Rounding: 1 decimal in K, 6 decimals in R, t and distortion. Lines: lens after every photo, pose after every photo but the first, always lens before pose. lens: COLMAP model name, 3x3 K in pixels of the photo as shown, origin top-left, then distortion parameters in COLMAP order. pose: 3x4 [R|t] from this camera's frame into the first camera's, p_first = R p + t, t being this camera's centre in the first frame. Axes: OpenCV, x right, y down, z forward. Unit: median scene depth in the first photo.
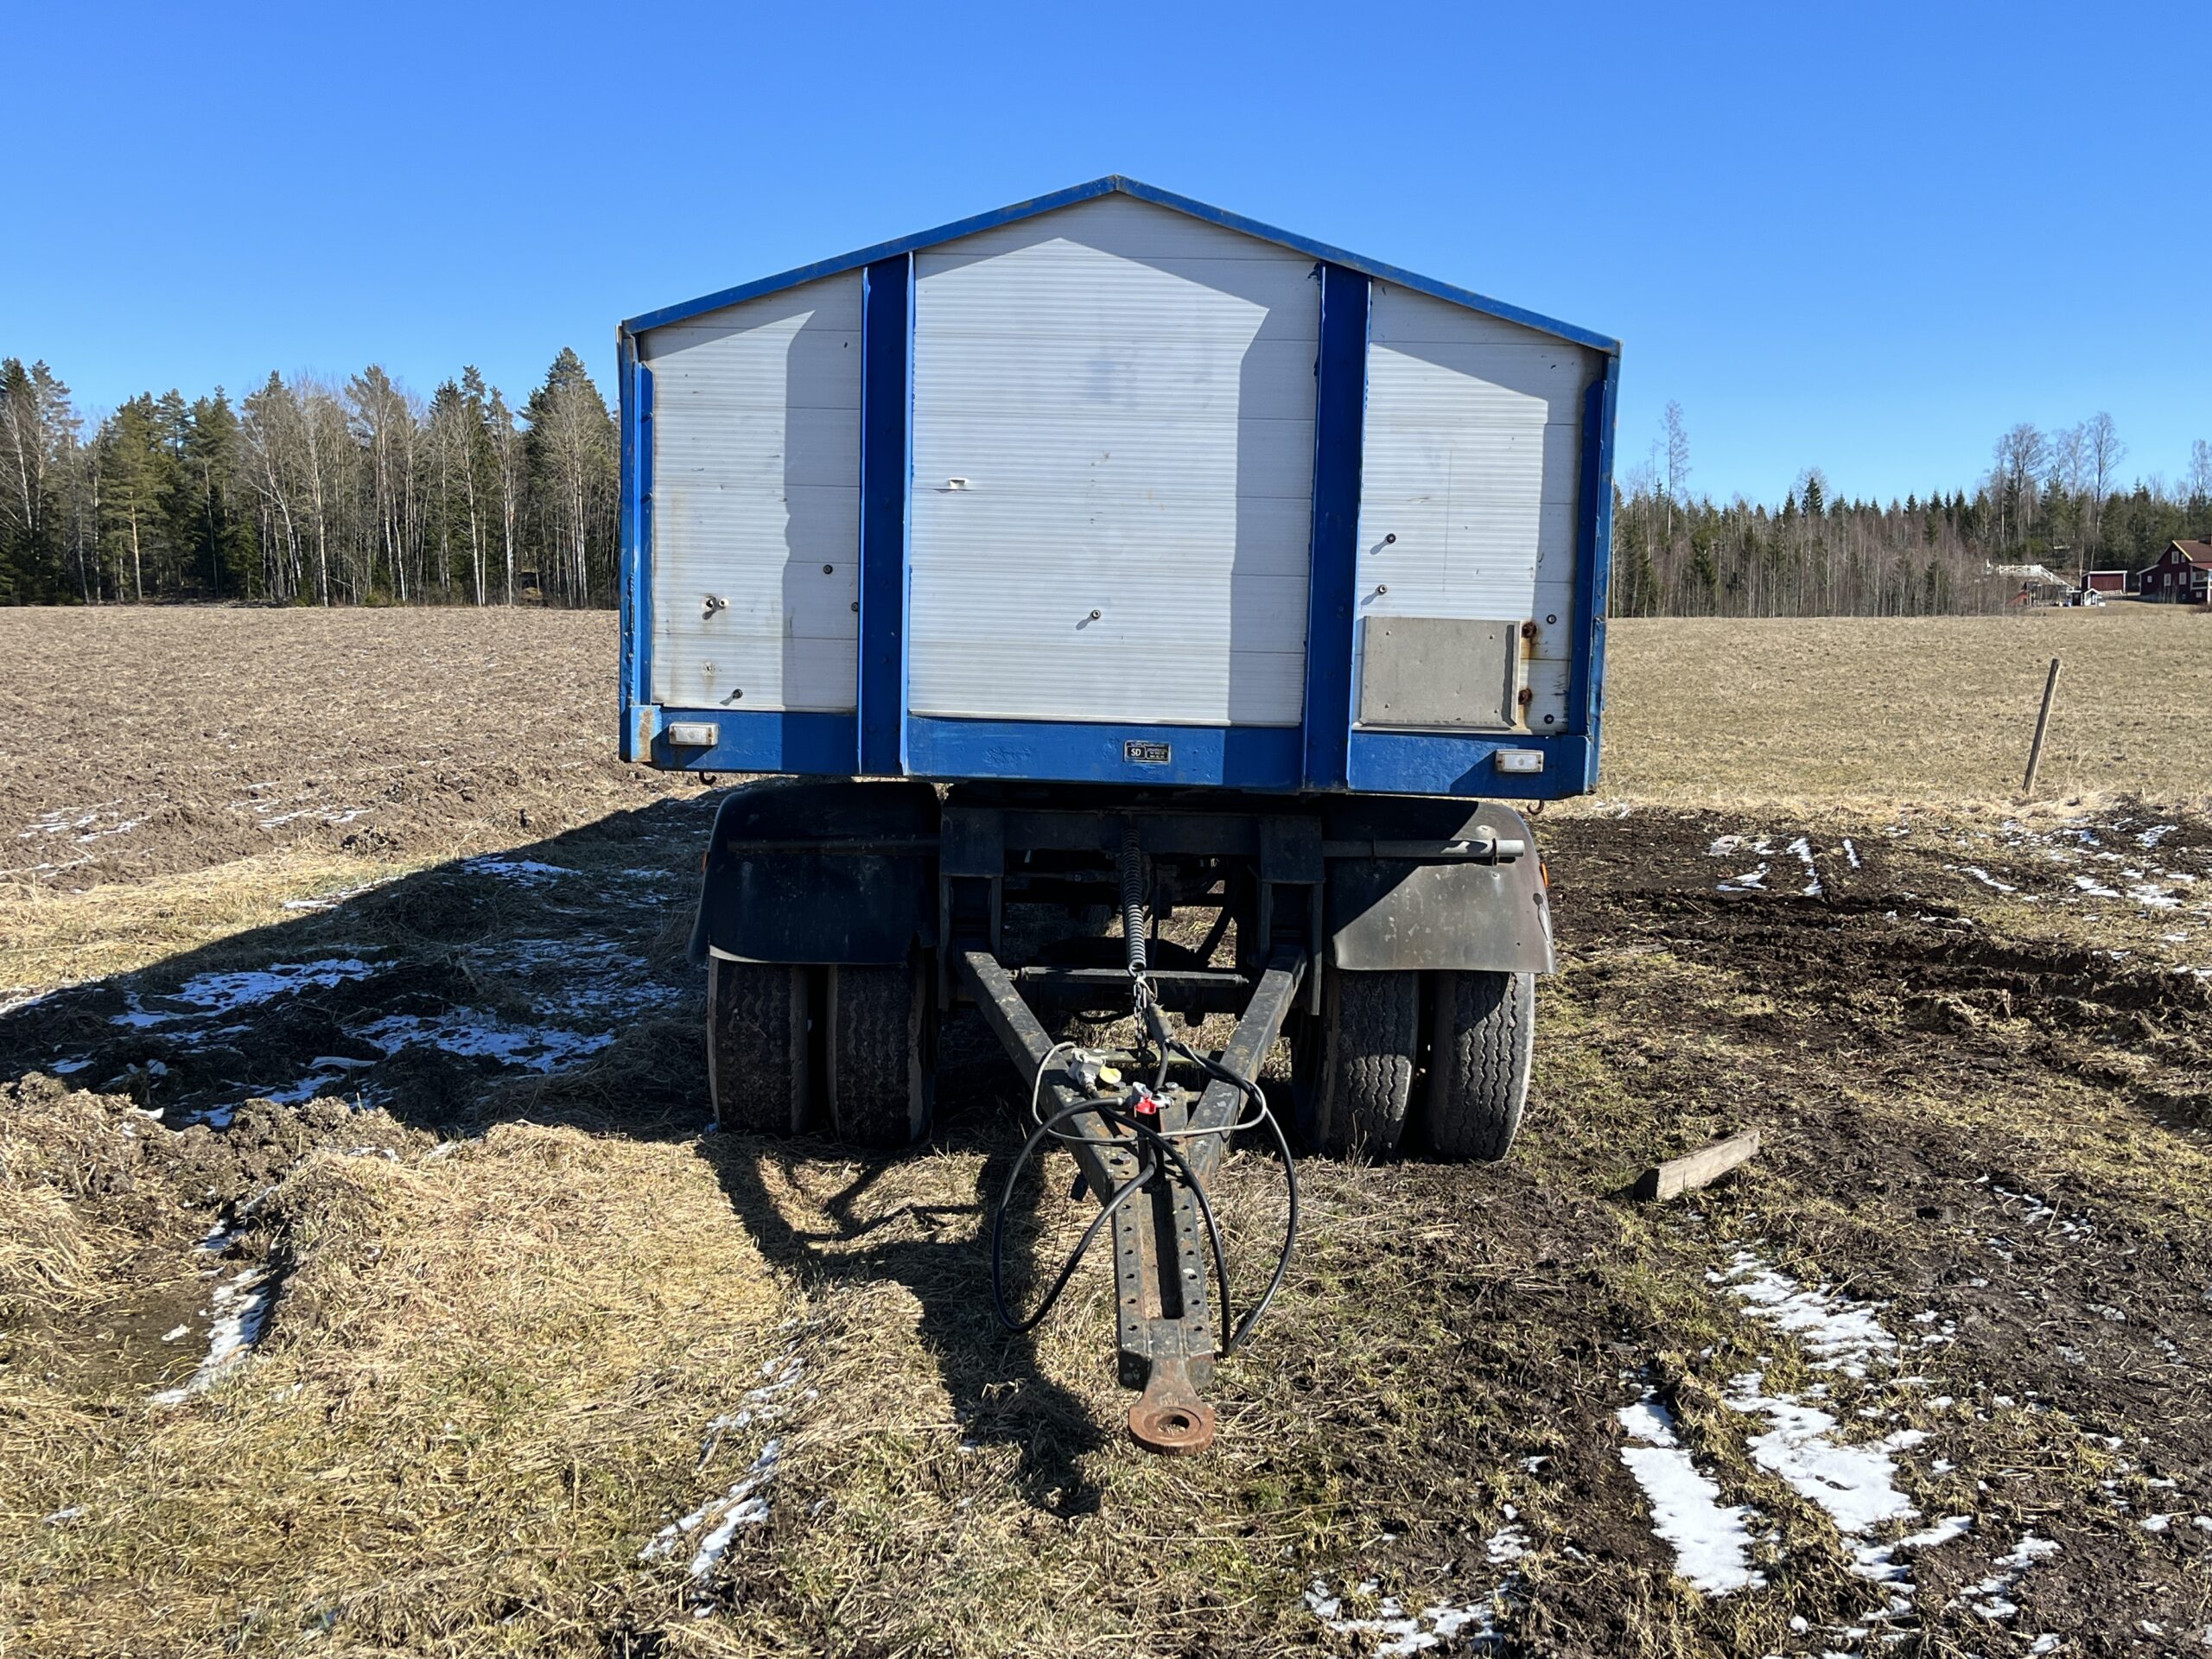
lens RADIAL K [[2162.3, 0, 1112.2], [0, 2162.3, 836.5], [0, 0, 1]] dist [0.034927, 0.000000]
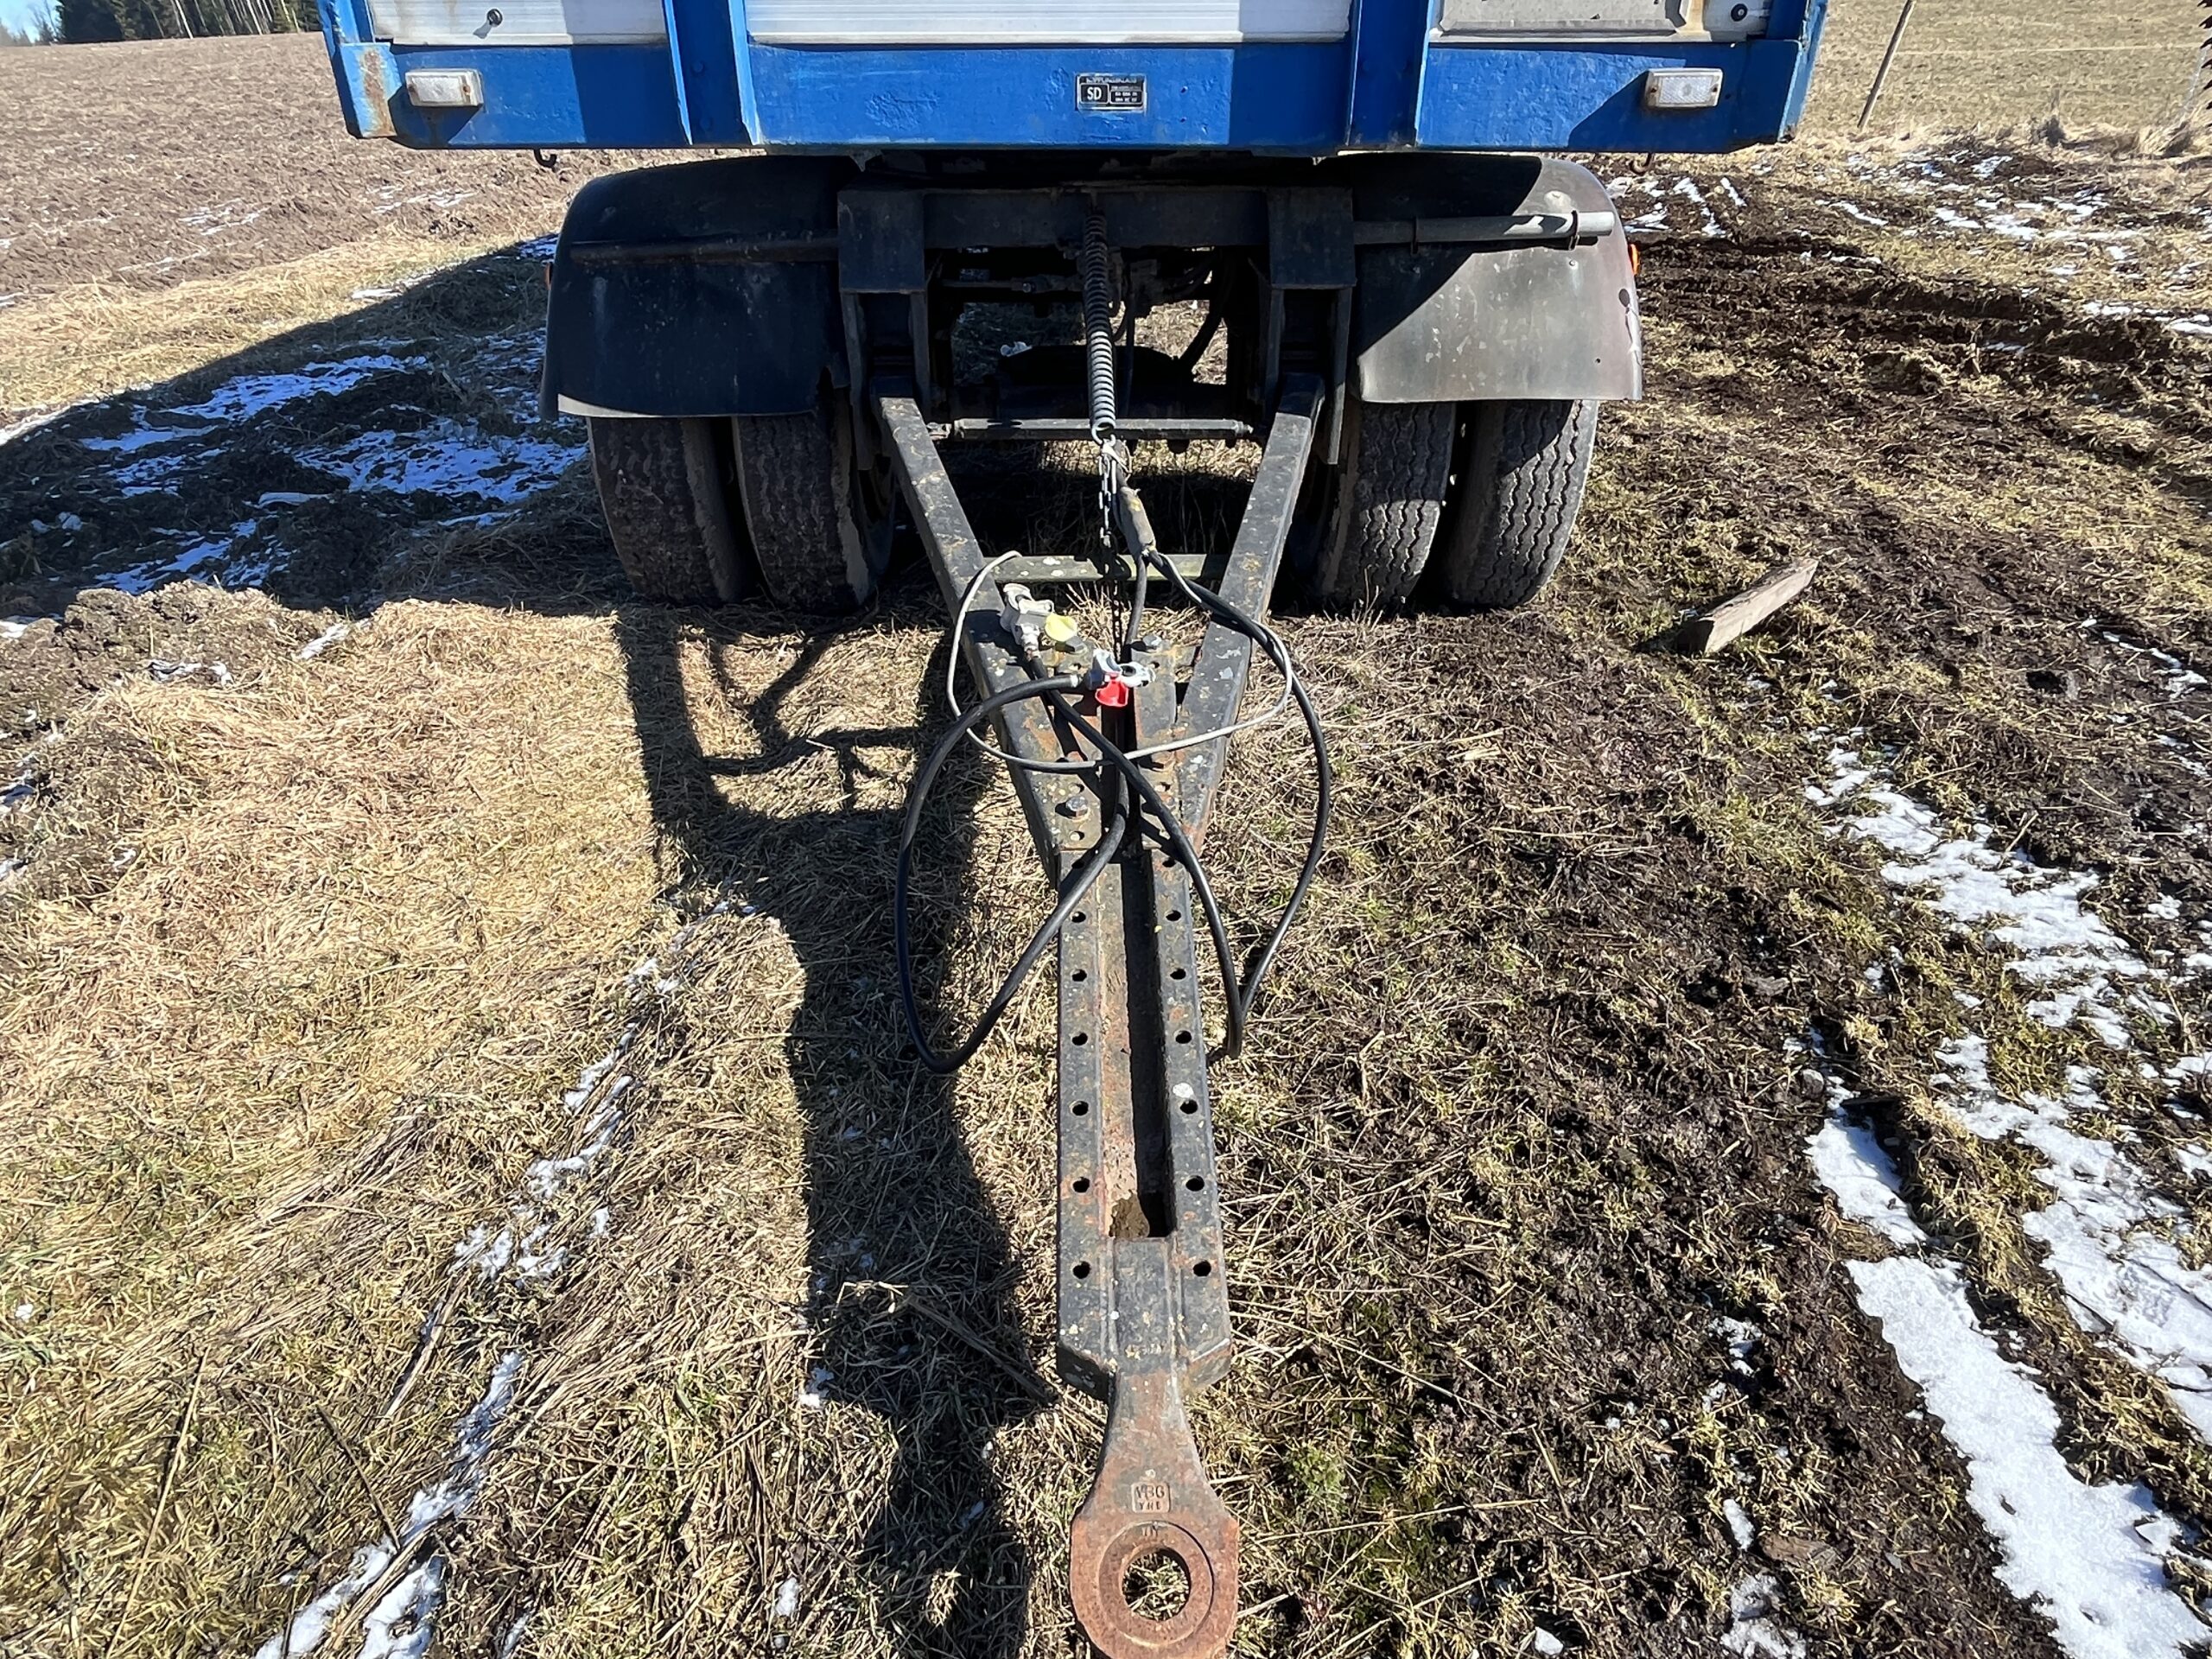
lens RADIAL K [[1357.3, 0, 1078.9], [0, 1357.3, 823.5], [0, 0, 1]] dist [0.001424, -0.004003]
pose [[0.999305, -0.018653, -0.032277, 0.015125], [0.030582, 0.905311, 0.423646, -0.012656], [0.021318, -0.424339, 0.905253, 0.515527]]
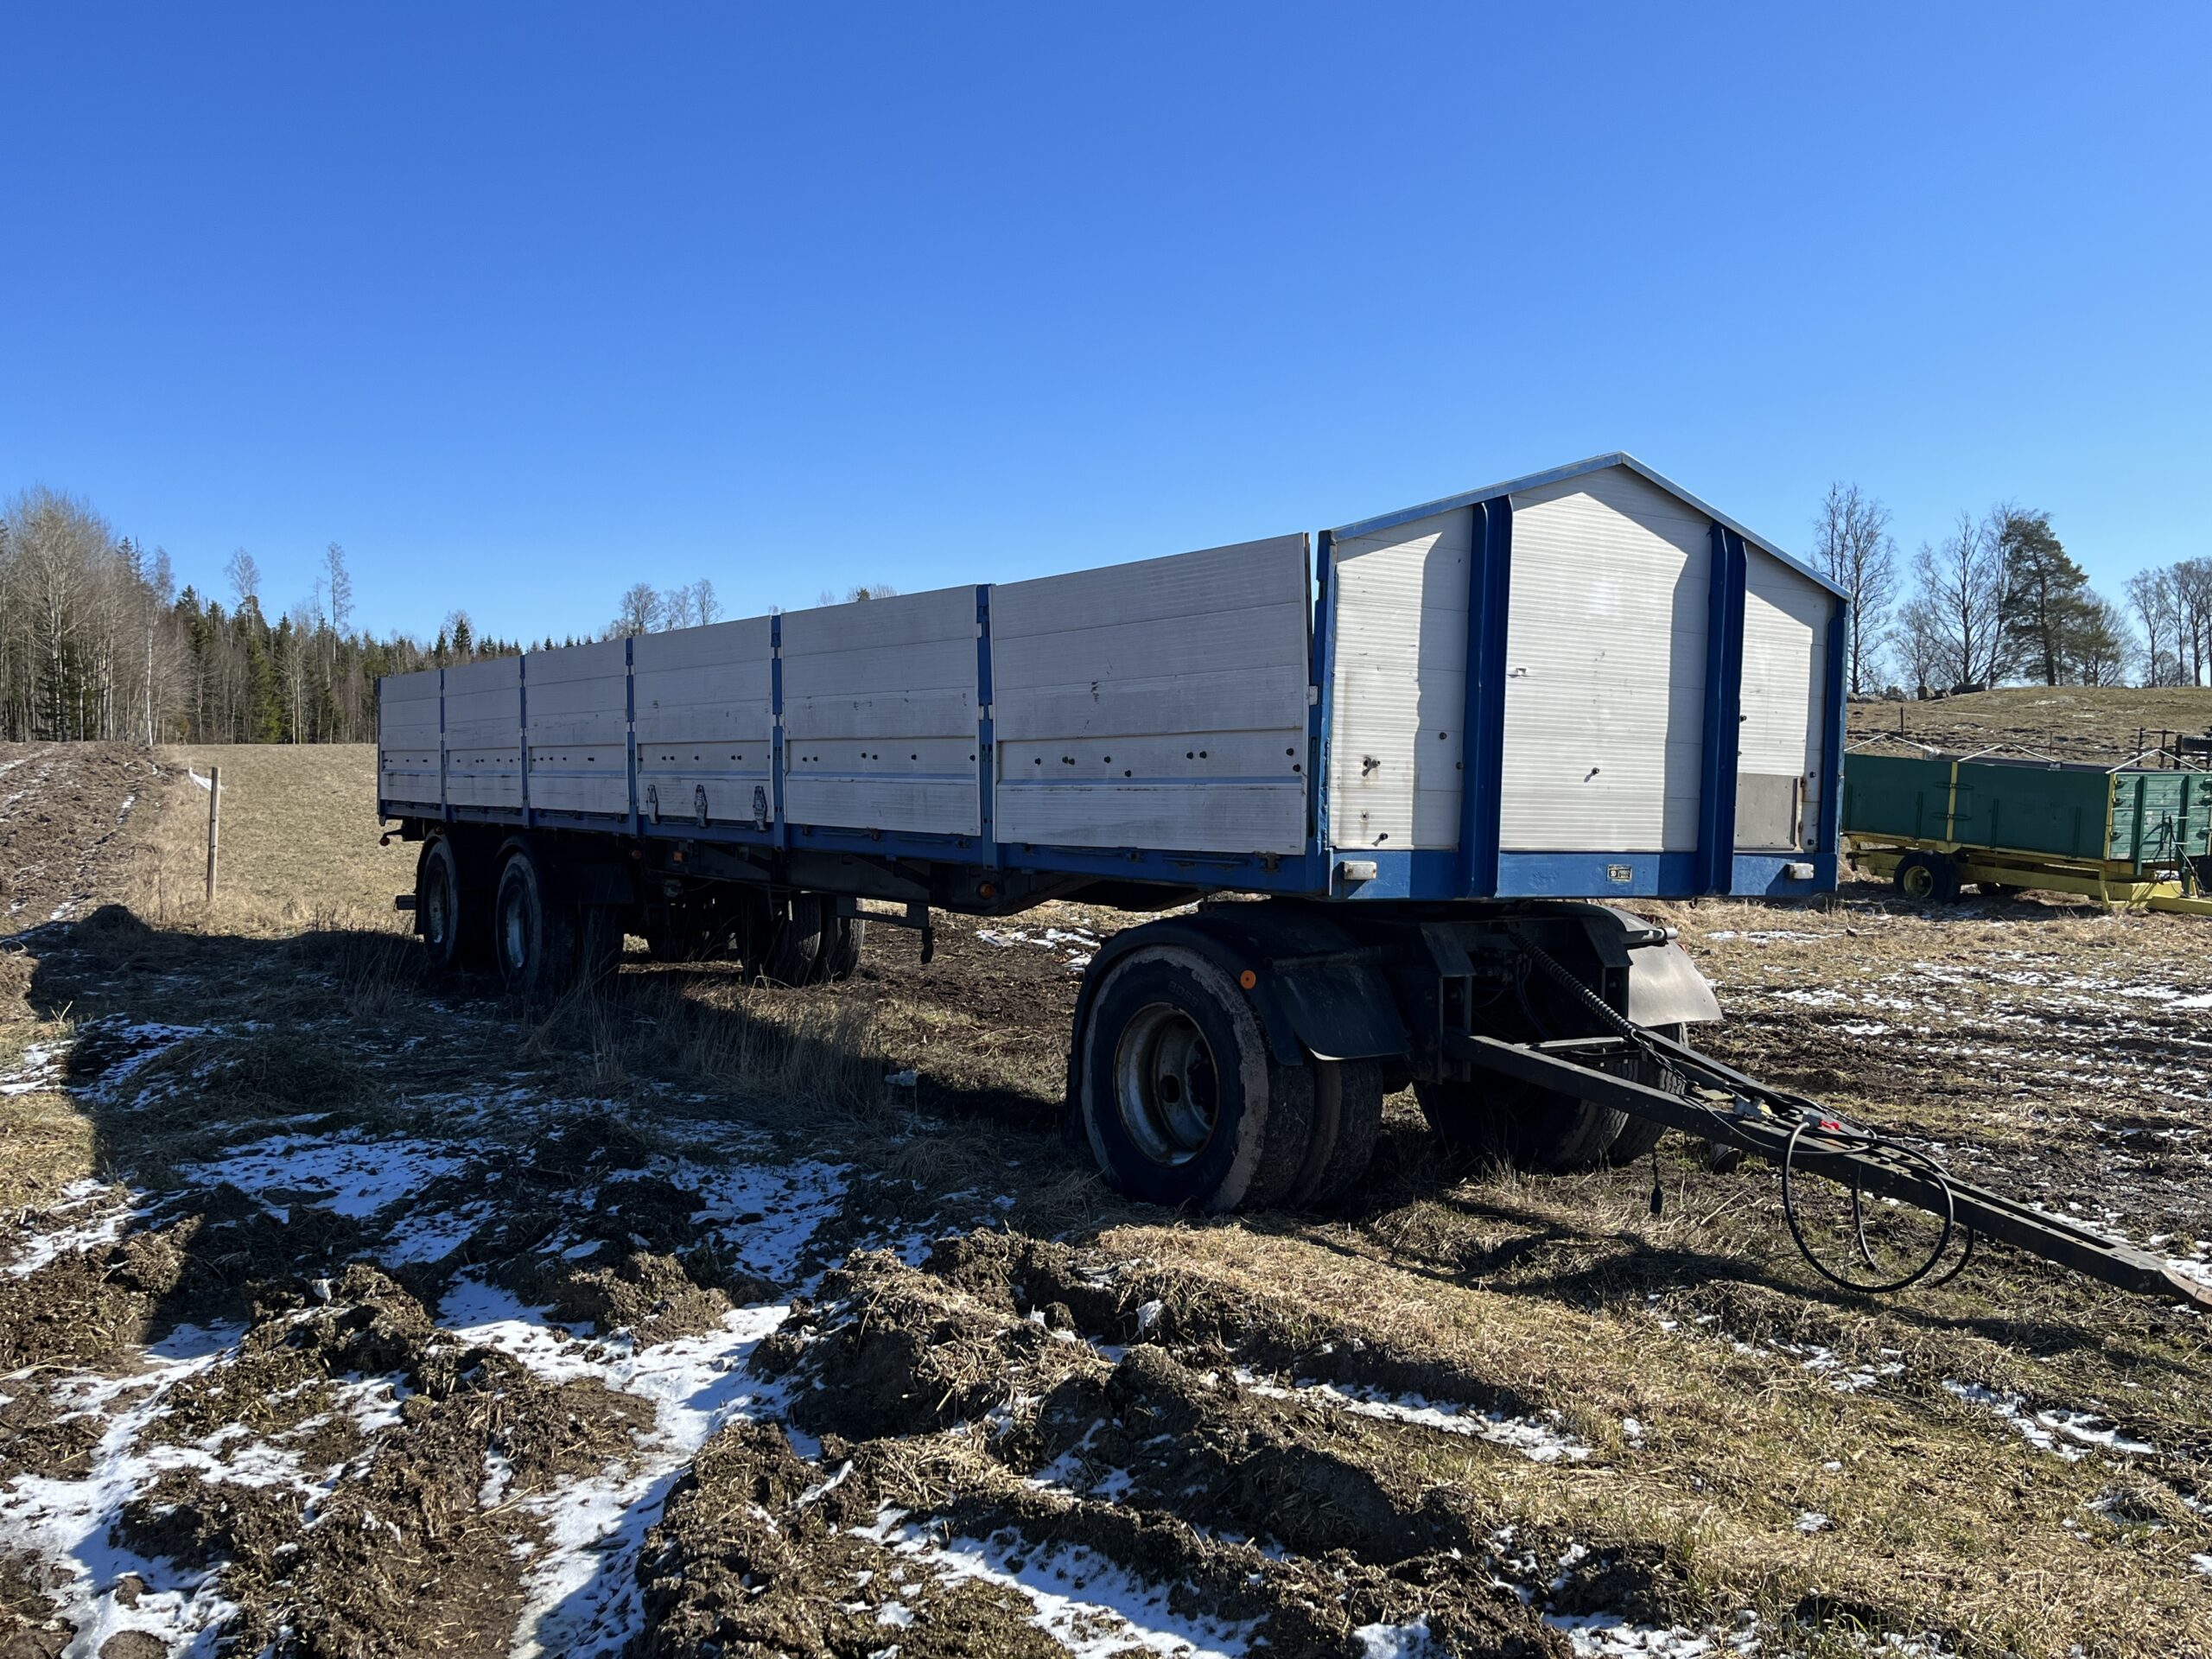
lens RADIAL K [[1931.8, 0, 1104.9], [0, 1931.8, 819.3], [0, 0, 1]] dist [0.015016, 0.004593]
pose [[0.807059, -0.016360, 0.590244, -0.931114], [0.052291, 0.997669, -0.043847, -0.035638], [-0.588151, 0.066251, 0.806033, 0.213181]]
